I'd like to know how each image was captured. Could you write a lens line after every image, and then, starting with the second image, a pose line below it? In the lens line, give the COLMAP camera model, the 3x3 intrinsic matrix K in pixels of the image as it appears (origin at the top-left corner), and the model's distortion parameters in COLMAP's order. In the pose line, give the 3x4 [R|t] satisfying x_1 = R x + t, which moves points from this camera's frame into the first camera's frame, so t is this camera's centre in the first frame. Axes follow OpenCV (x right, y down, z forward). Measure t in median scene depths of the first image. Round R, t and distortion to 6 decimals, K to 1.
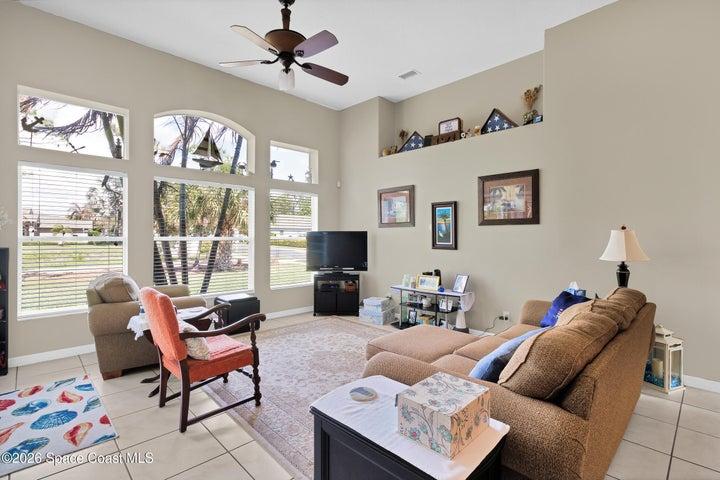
lens RADIAL K [[342.0, 0, 361.7], [0, 342.0, 237.9], [0, 0, 1]] dist [0.000743, 0.000221]
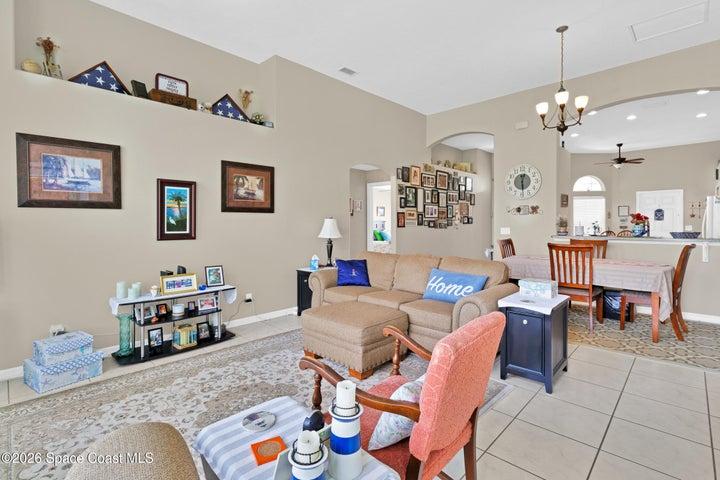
lens RADIAL K [[342.0, 0, 367.1], [0, 342.0, 227.6], [0, 0, 1]] dist [0.000743, 0.000221]
pose [[-0.046699, -0.016246, 0.998777, -0.578160], [0.007927, 0.999830, 0.016634, -0.004614], [-0.998878, 0.008695, -0.046563, 0.597634]]
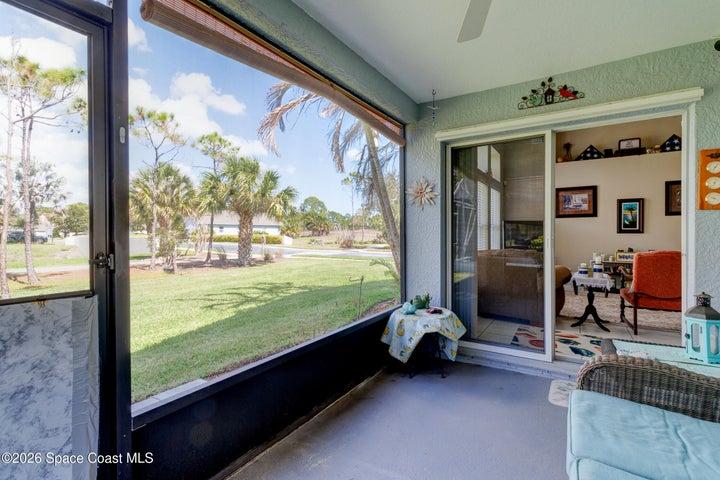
lens RADIAL K [[342.0, 0, 346.9], [0, 342.0, 235.2], [0, 0, 1]] dist [0.000743, 0.000221]
pose [[0.975605, -0.010627, 0.219278, -1.182739], [0.009764, 0.999940, 0.005017, 0.024138], [-0.219318, -0.002754, 0.975650, -0.097521]]
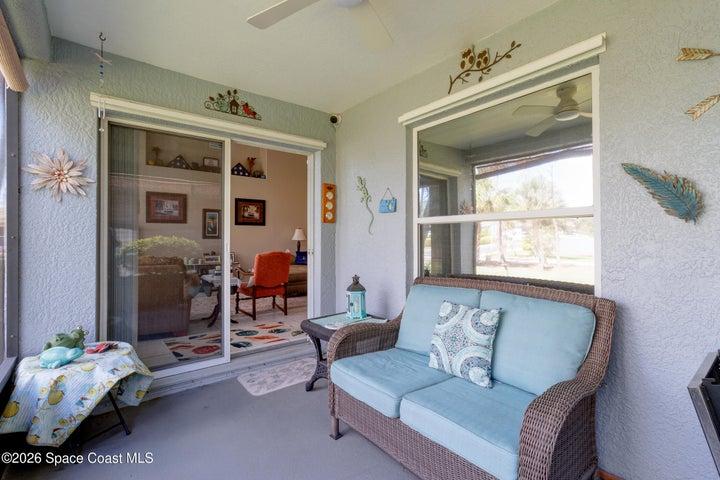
lens RADIAL K [[342.0, 0, 376.8], [0, 342.0, 236.5], [0, 0, 1]] dist [0.000743, 0.000221]
pose [[0.063284, -0.000477, 0.997995, -1.322229], [0.003170, 0.999995, 0.000277, 0.025723], [-0.997991, 0.003146, 0.063285, 0.124849]]
